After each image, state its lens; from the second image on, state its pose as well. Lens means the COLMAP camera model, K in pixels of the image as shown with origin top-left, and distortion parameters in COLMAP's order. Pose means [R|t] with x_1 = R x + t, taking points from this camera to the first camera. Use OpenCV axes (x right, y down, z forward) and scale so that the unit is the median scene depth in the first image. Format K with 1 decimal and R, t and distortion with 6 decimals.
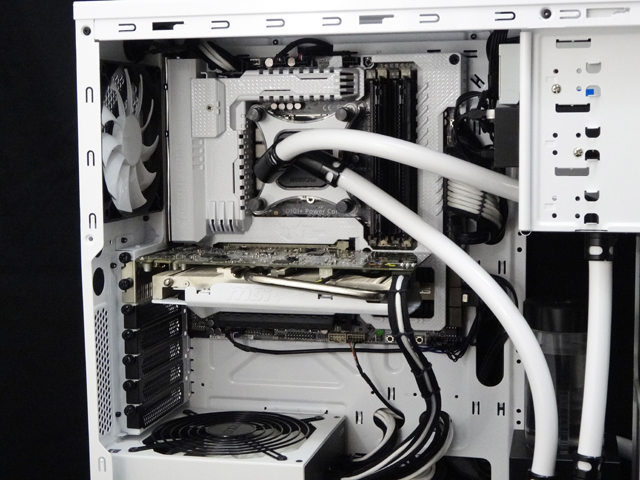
lens RADIAL K [[1107.9, 0, 320.0], [0, 1107.9, 240.0], [0, 0, 1]] dist [-0.055082, 0.017972]
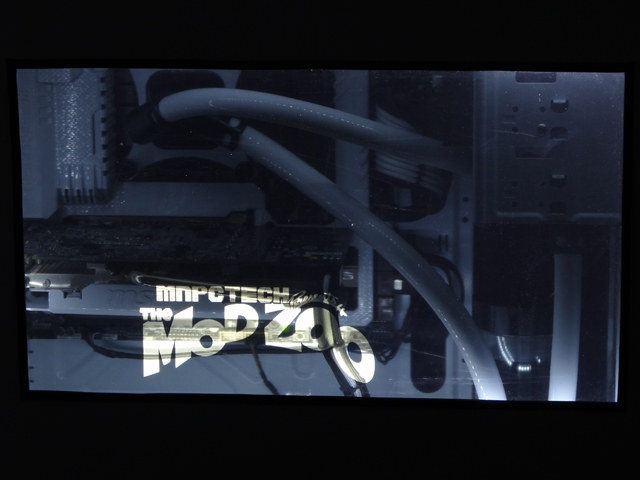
lens RADIAL K [[2107.0, 0, 320.0], [0, 2107.0, 240.0], [0, 0, 1]] dist [0.005803, -2.993380]
pose [[0.990043, -0.028131, 0.137926, -0.126674], [0.012878, 0.993820, 0.110256, -0.142686], [-0.140175, -0.107382, 0.984287, -0.452349]]
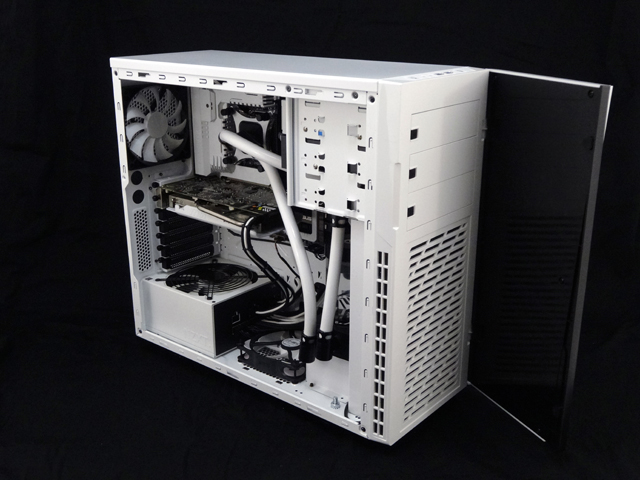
lens RADIAL K [[744.2, 0, 320.0], [0, 744.2, 240.0], [0, 0, 1]] dist [0.006223, 0.013185]
pose [[0.898001, 0.144151, -0.415710, 0.613549], [-0.051618, 0.972800, 0.225824, -0.191250], [0.436955, -0.181332, 0.881016, -0.047939]]
